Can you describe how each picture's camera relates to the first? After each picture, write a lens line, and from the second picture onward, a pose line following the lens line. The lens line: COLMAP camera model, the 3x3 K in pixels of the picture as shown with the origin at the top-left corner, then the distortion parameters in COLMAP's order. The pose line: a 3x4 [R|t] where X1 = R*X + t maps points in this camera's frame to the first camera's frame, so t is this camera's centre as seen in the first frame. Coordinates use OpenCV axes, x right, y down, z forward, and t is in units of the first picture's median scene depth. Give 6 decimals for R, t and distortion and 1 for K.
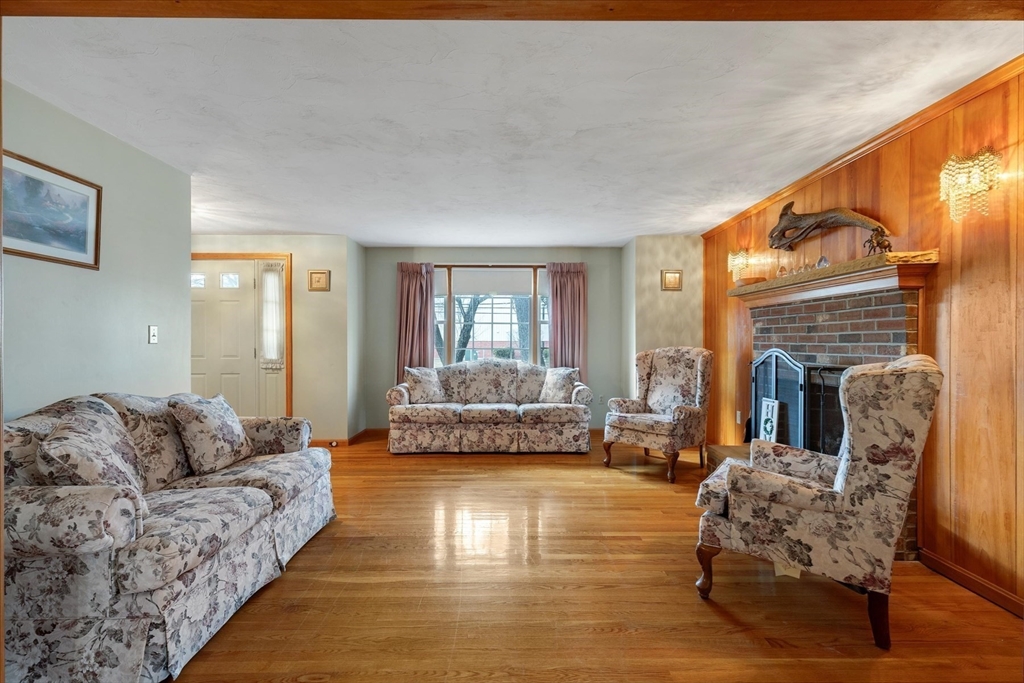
lens RADIAL K [[459.8, 0, 511.4], [0, 459.8, 343.4], [0, 0, 1]] dist [0.004186, 0.000109]
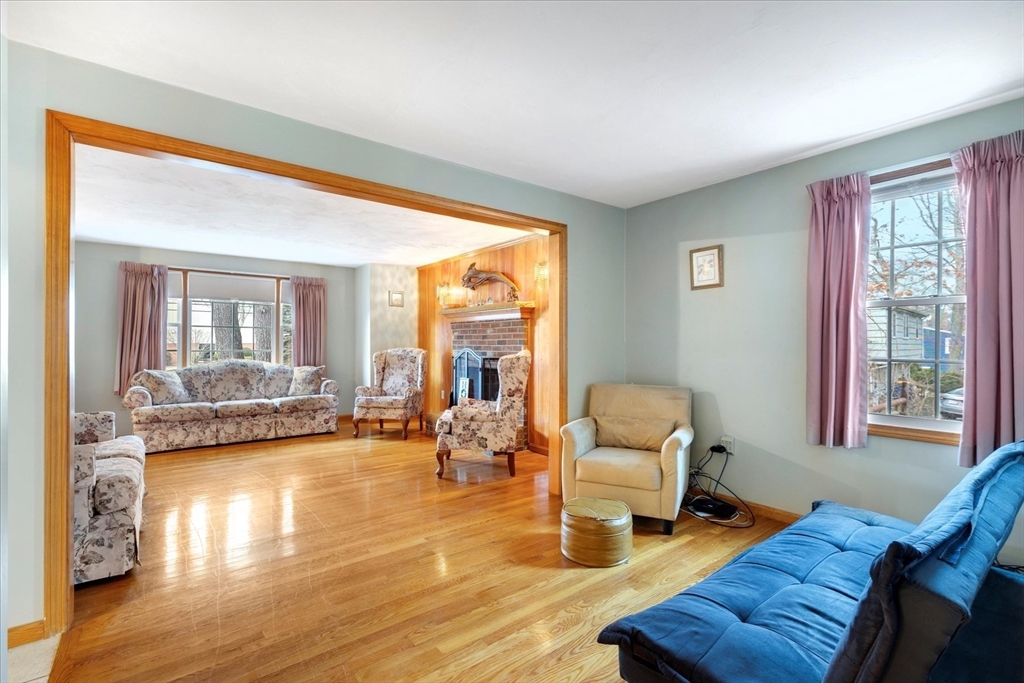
lens RADIAL K [[459.8, 0, 511.4], [0, 459.8, 343.4], [0, 0, 1]] dist [0.004186, 0.000109]
pose [[0.796264, 0.002080, 0.604945, -0.265561], [0.001800, 0.999982, -0.005808, 0.002684], [-0.604946, 0.005714, 0.796246, -0.371852]]
